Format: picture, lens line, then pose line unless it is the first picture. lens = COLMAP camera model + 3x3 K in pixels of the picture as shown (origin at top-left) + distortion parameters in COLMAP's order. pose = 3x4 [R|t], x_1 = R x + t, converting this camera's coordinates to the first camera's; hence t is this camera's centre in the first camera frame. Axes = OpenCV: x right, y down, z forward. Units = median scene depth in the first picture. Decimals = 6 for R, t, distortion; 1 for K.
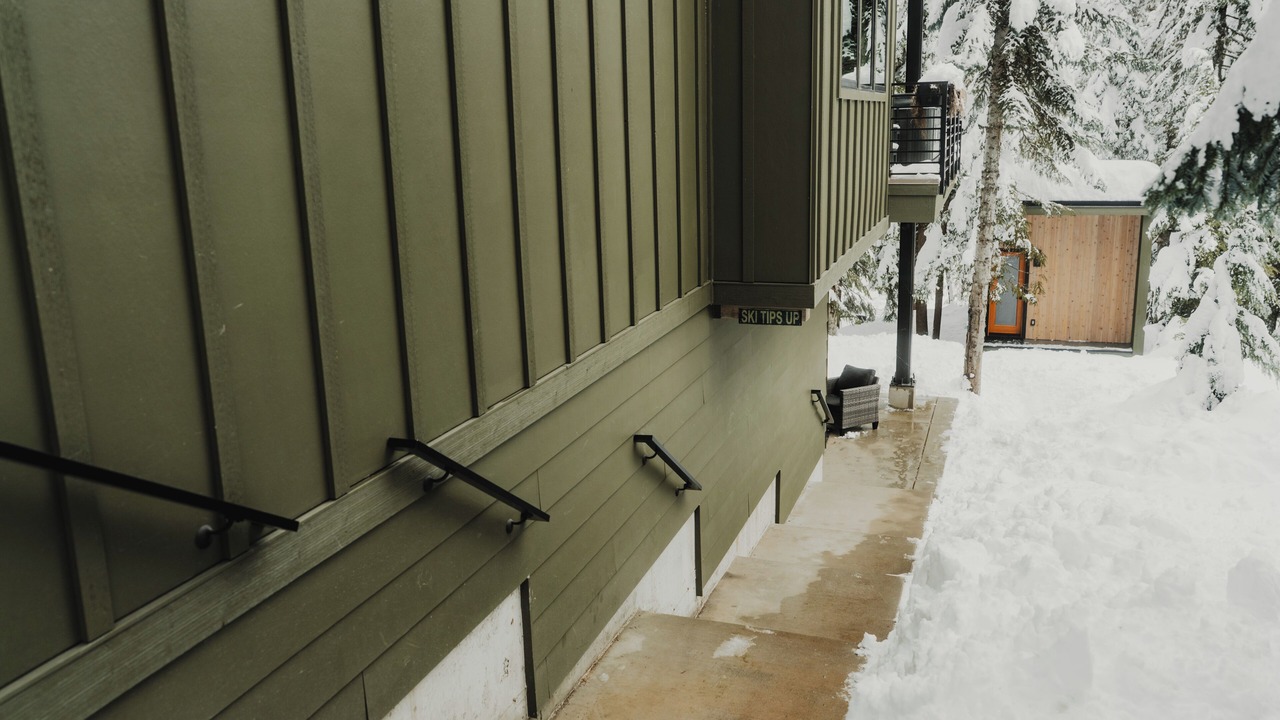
lens RADIAL K [[1042.3, 0, 640.0], [0, 1042.3, 360.0], [0, 0, 1]] dist [-0.002035, -0.000830]
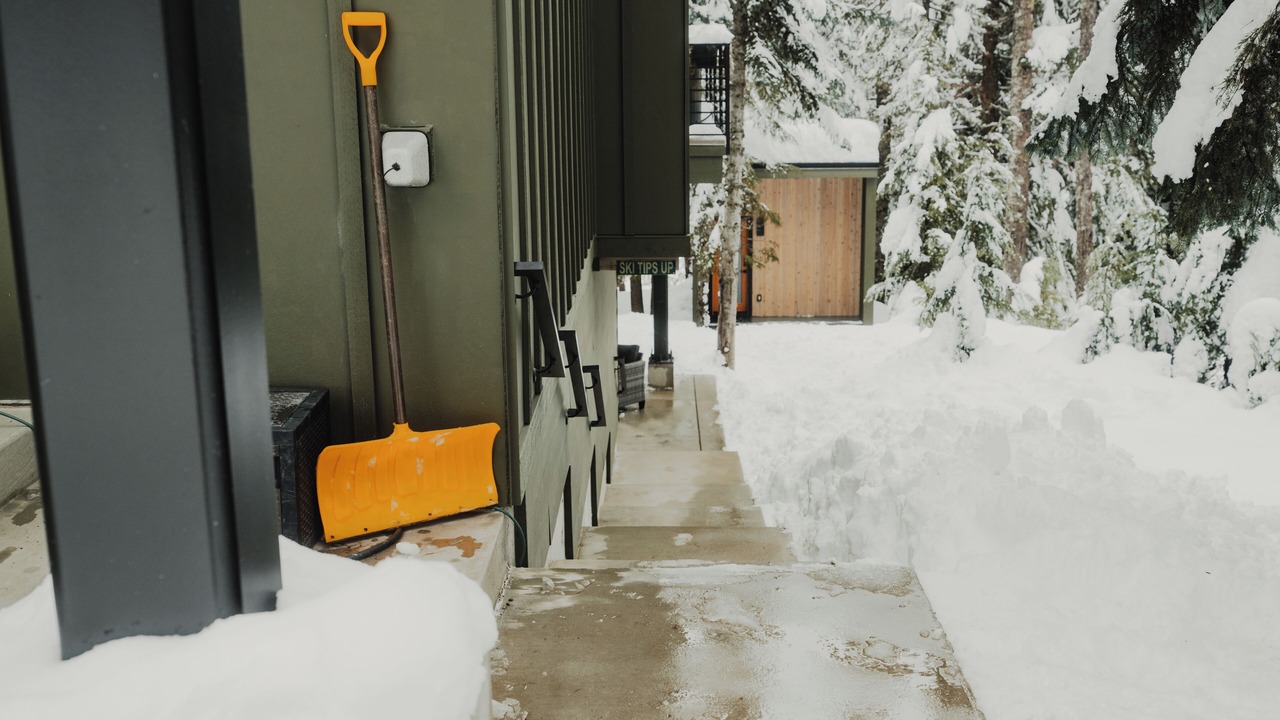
lens RADIAL K [[1365.5, 0, 643.3], [0, 1365.5, 377.0], [0, 0, 1]] dist [-0.007872, 0.004972]
pose [[0.949896, -0.058399, 0.307061, -0.114533], [0.058525, 0.998247, 0.008805, 0.021387], [-0.307037, 0.009607, 0.951649, -0.125716]]
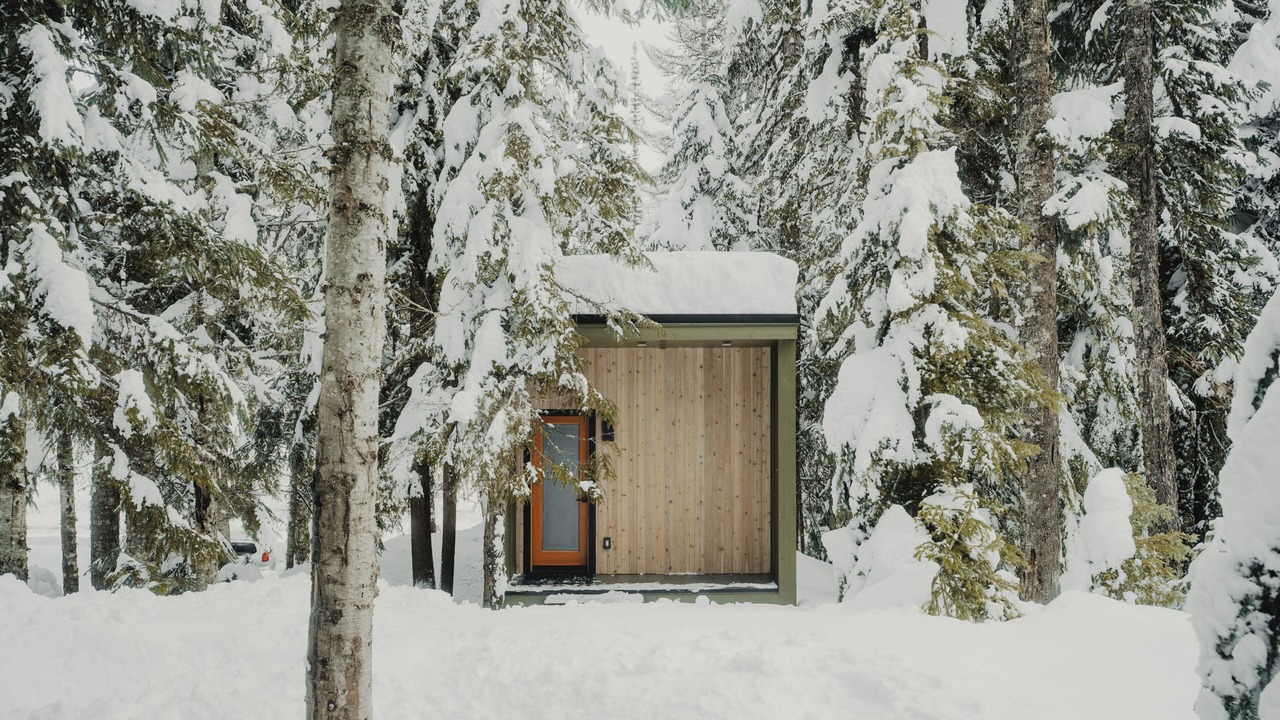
lens RADIAL K [[1042.3, 0, 640.0], [0, 1042.3, 360.0], [0, 0, 1]] dist [-0.002035, -0.000830]
pose [[0.933730, 0.025006, 0.357103, 0.261134], [0.057130, 0.974363, -0.217608, -0.012900], [-0.353389, 0.223588, 0.908364, 0.634232]]
